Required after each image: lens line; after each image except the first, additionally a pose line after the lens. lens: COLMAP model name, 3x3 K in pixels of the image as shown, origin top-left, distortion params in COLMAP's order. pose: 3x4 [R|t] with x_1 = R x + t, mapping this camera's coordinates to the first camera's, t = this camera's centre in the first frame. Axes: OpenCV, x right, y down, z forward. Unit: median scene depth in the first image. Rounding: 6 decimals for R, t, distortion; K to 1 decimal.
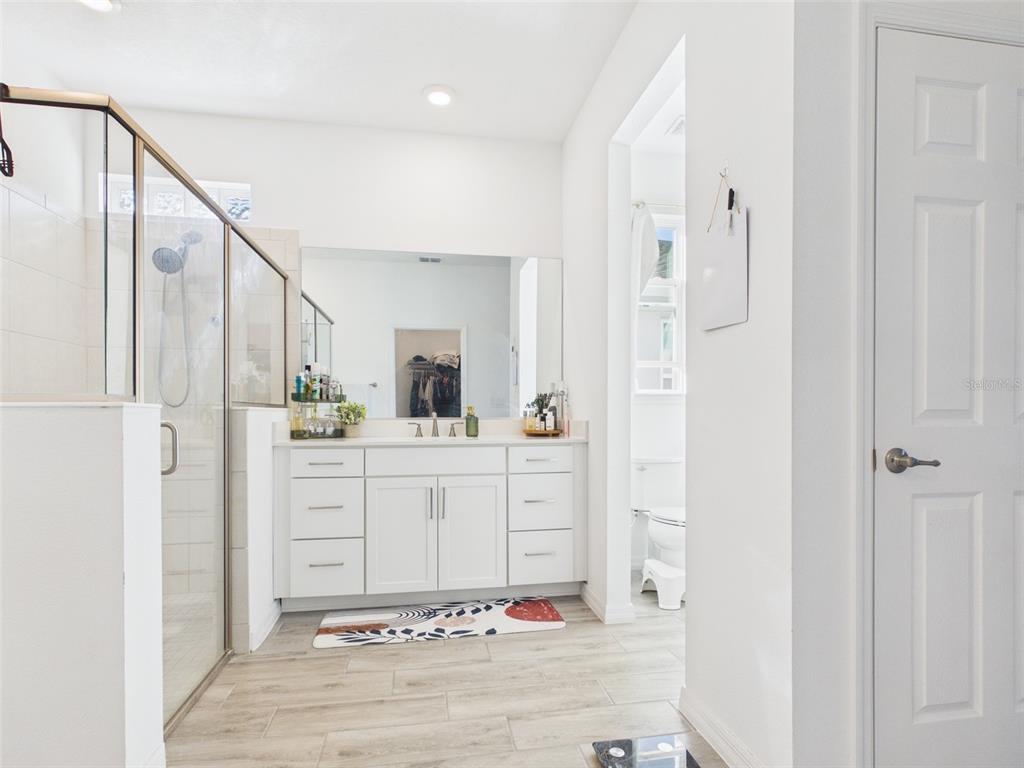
lens RADIAL K [[540.5, 0, 511.3], [0, 540.5, 412.2], [0, 0, 1]] dist [0.000009, 0.000046]
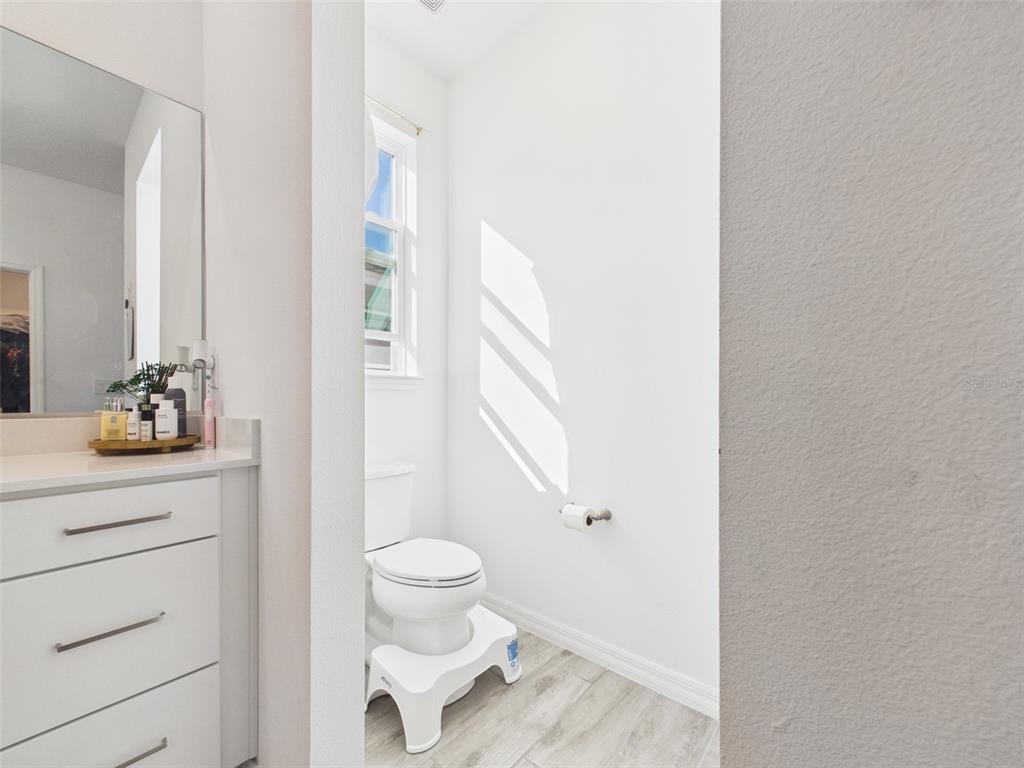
lens RADIAL K [[410.0, 0, 512.1], [0, 410.0, 400.8], [0, 0, 1]] dist [0.000923, 0.000087]
pose [[0.769595, 0.000146, 0.638532, 0.074233], [-0.001513, 0.999998, 0.001595, -0.001344], [-0.638531, -0.002193, 0.769593, 0.520841]]
